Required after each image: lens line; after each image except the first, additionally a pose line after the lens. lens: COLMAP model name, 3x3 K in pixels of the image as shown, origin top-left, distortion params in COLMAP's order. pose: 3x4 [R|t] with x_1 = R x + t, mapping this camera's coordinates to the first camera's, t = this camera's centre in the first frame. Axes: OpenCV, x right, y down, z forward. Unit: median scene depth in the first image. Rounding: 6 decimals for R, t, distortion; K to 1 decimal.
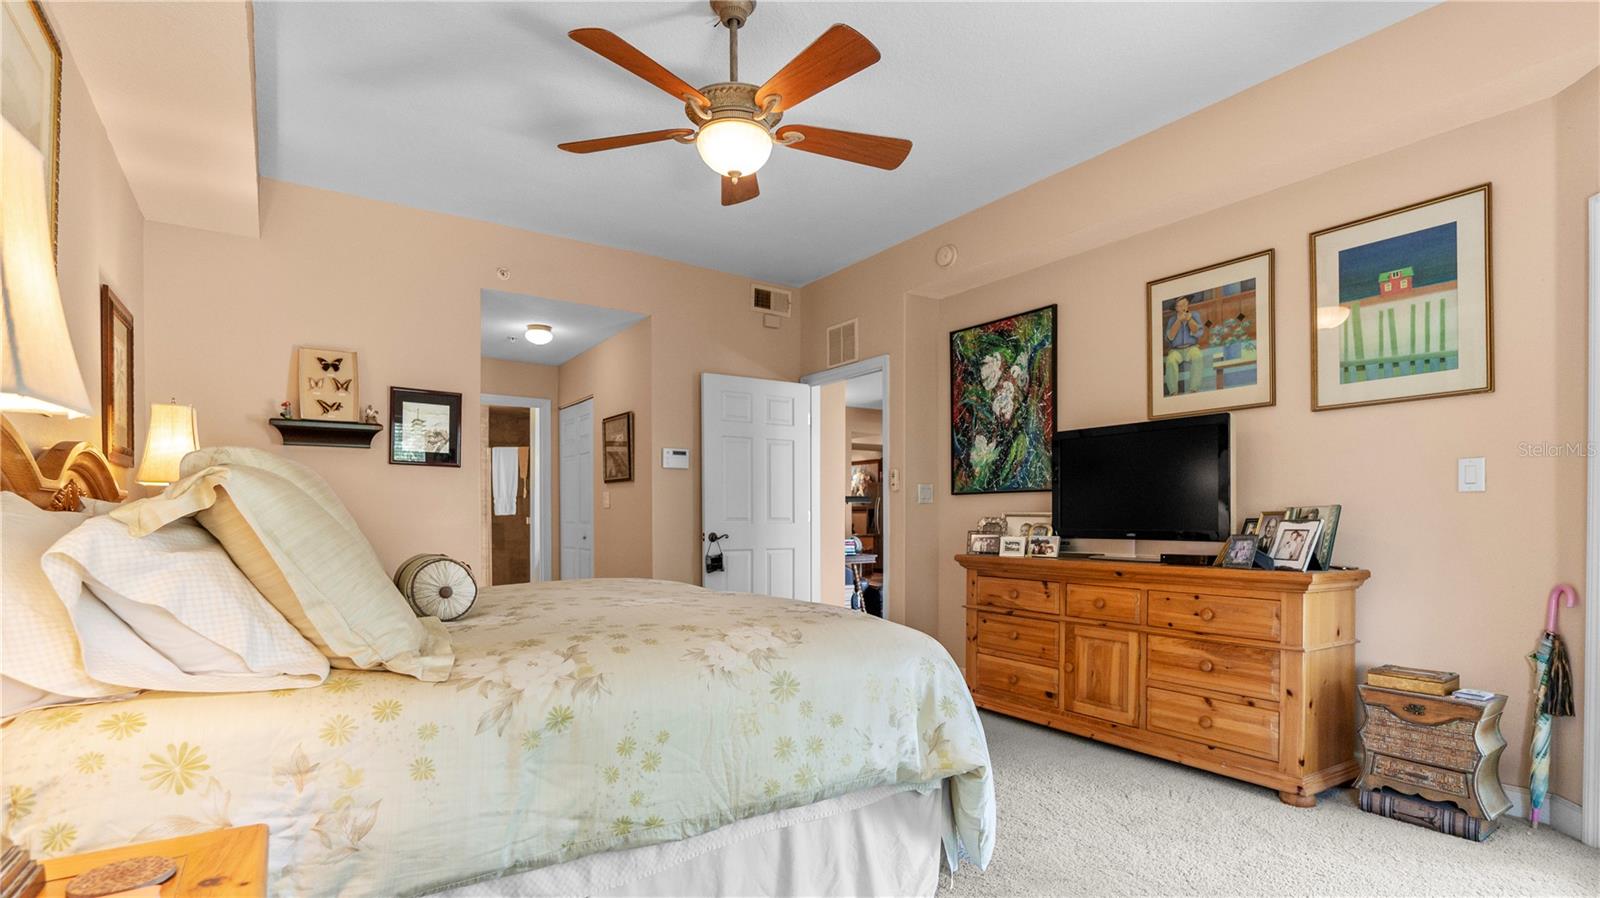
lens RADIAL K [[768.1, 0, 800.0], [0, 768.1, 449.0], [0, 0, 1]] dist [-0.004135, -0.000567]
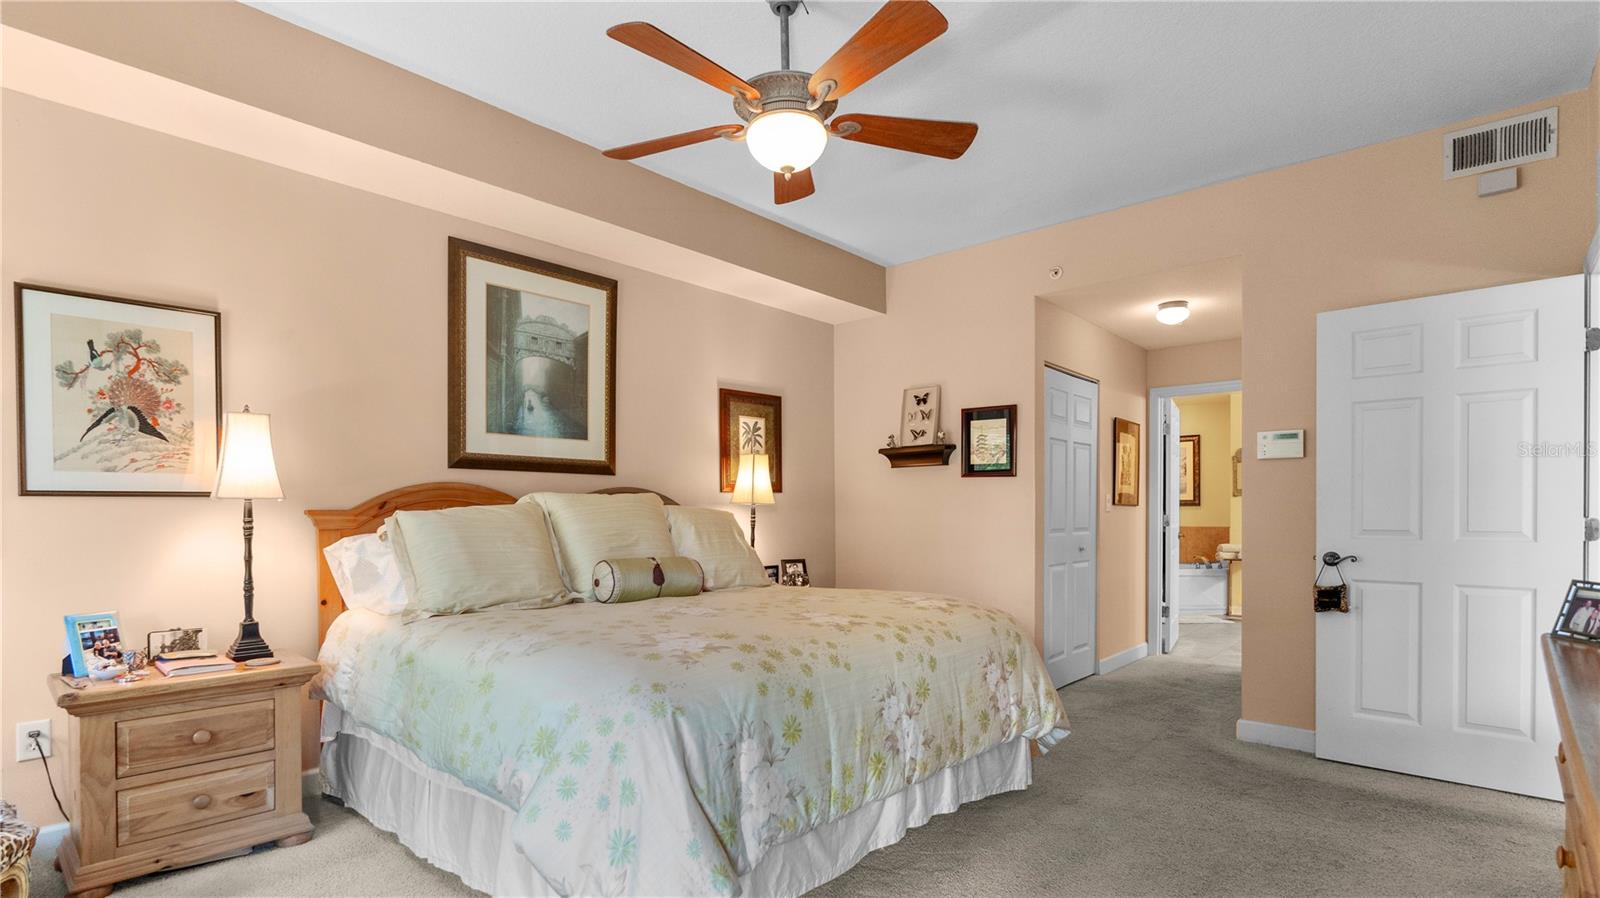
lens RADIAL K [[768.1, 0, 800.0], [0, 768.1, 449.0], [0, 0, 1]] dist [-0.004135, -0.000567]
pose [[0.233569, -0.078281, -0.969184, 0.528888], [0.087198, 0.994424, -0.059306, 0.025128], [0.968422, -0.070659, 0.239093, 0.505665]]
